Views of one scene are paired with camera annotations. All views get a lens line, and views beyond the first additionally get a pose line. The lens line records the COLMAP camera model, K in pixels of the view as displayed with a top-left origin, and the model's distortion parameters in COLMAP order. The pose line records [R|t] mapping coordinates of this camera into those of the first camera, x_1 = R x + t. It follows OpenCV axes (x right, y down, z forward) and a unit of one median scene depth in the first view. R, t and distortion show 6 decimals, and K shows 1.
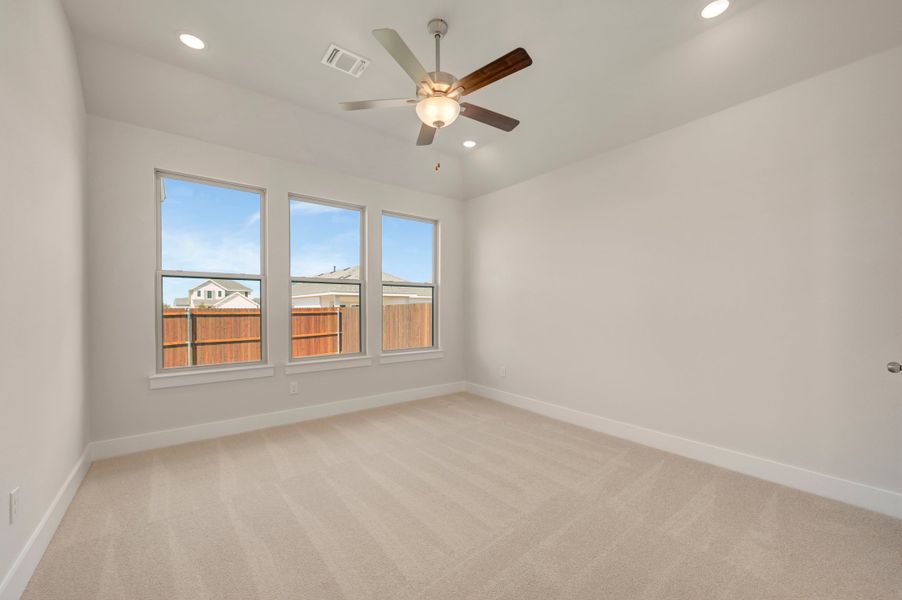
lens RADIAL K [[359.2, 0, 459.1], [0, 359.2, 314.8], [0, 0, 1]] dist [-0.004040, -0.000261]
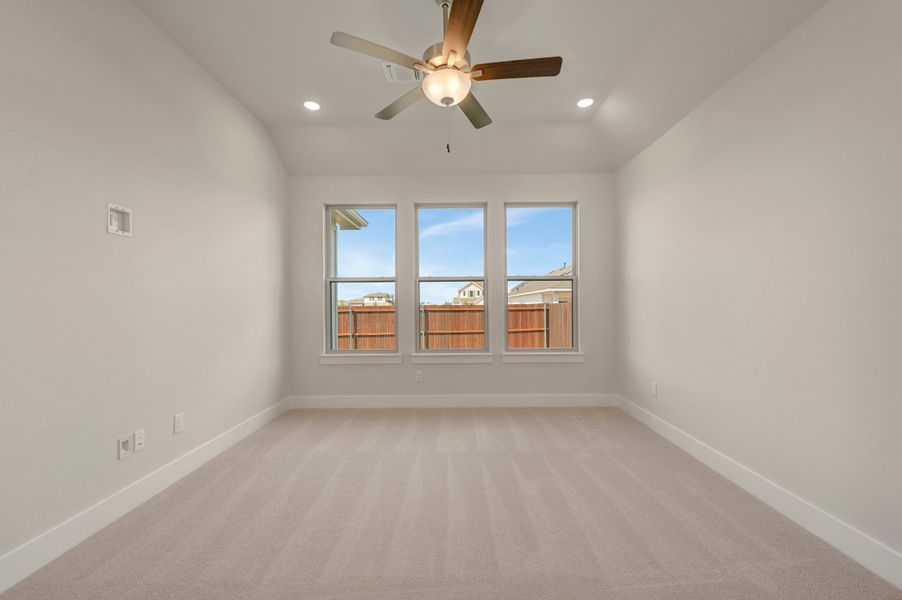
lens RADIAL K [[359.2, 0, 452.4], [0, 359.2, 305.2], [0, 0, 1]] dist [-0.004040, -0.000261]
pose [[0.779894, -0.004926, -0.625892, 0.111156], [-0.005147, 0.999885, -0.014284, -0.000654], [0.625890, 0.014362, 0.779779, 0.066258]]
